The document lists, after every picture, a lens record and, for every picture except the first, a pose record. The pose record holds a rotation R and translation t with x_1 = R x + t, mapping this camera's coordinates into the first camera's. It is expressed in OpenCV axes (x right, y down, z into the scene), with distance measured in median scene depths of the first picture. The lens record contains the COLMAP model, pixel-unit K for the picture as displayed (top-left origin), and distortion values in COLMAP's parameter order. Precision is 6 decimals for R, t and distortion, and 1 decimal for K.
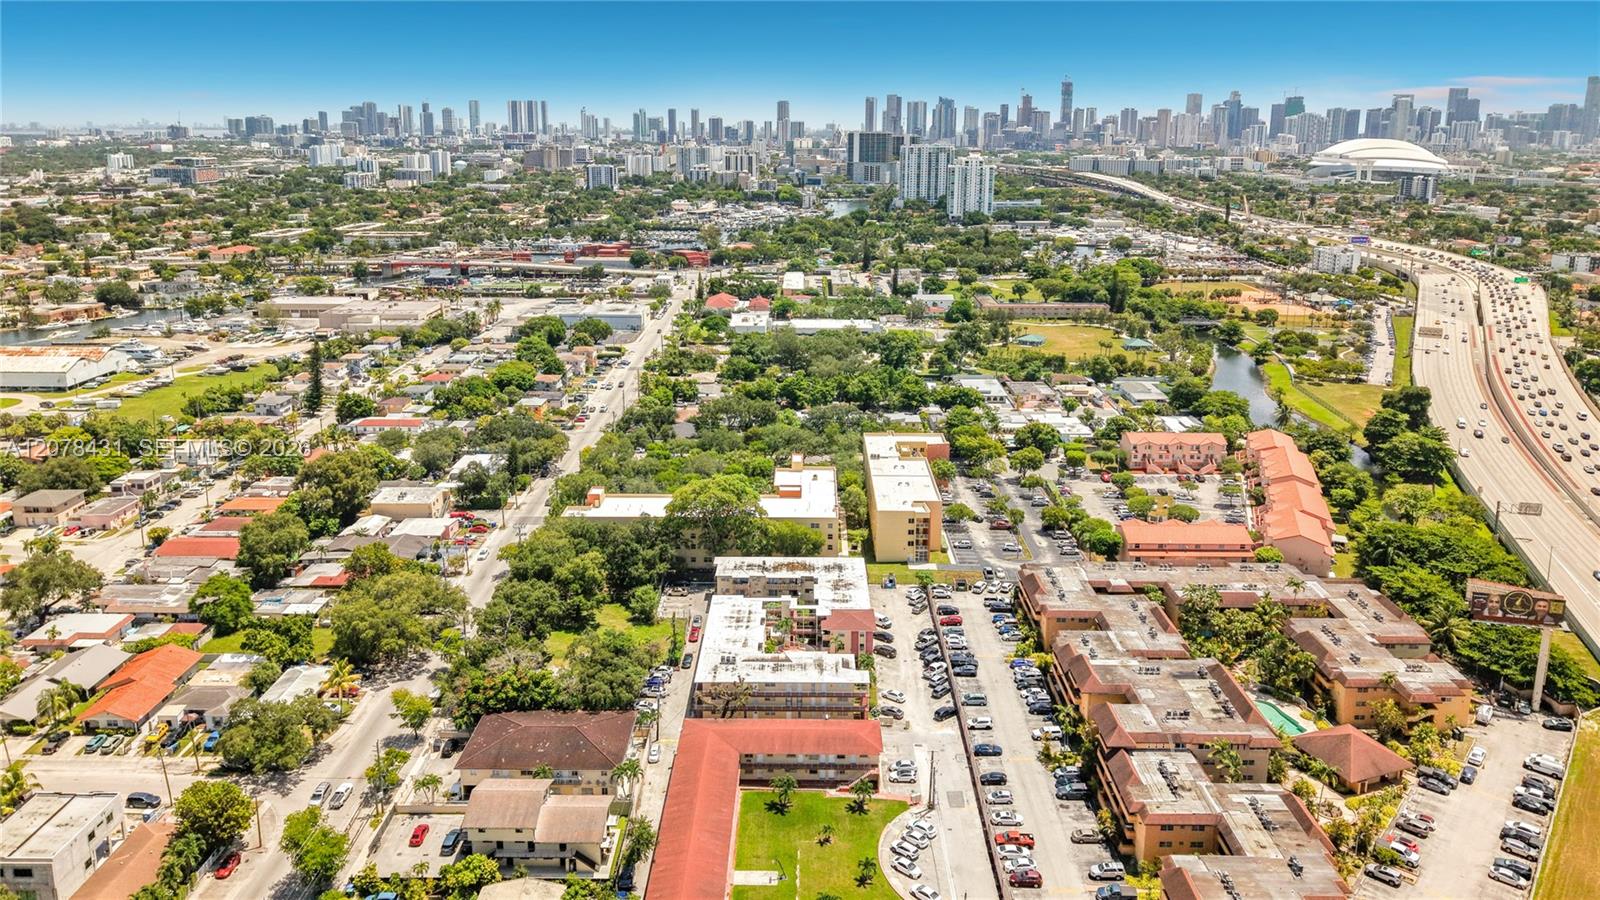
lens RADIAL K [[1082.5, 0, 800.4], [0, 1082.5, 389.7], [0, 0, 1]] dist [0.071474, -0.094127]
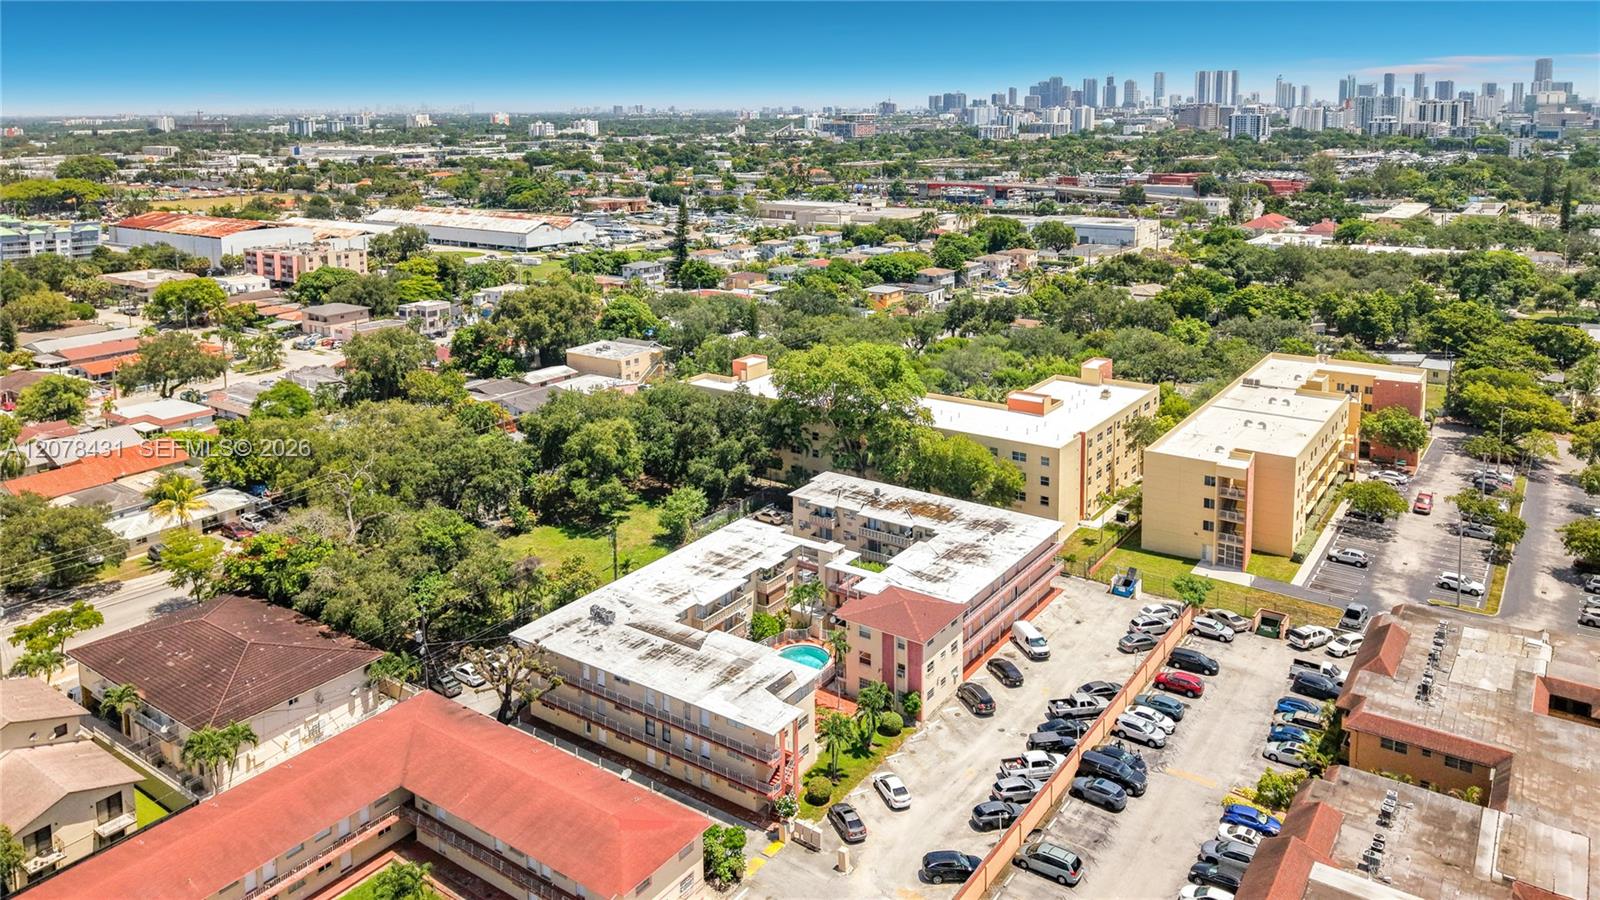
lens RADIAL K [[1125.6, 0, 782.0], [0, 1125.6, 245.8], [0, 0, 1]] dist [-0.008901, -0.002010]
pose [[0.812884, 0.055001, -0.579822, 0.248669], [-0.122126, 0.989496, -0.077353, 0.080571], [0.569477, 0.133691, 0.811063, 0.458919]]
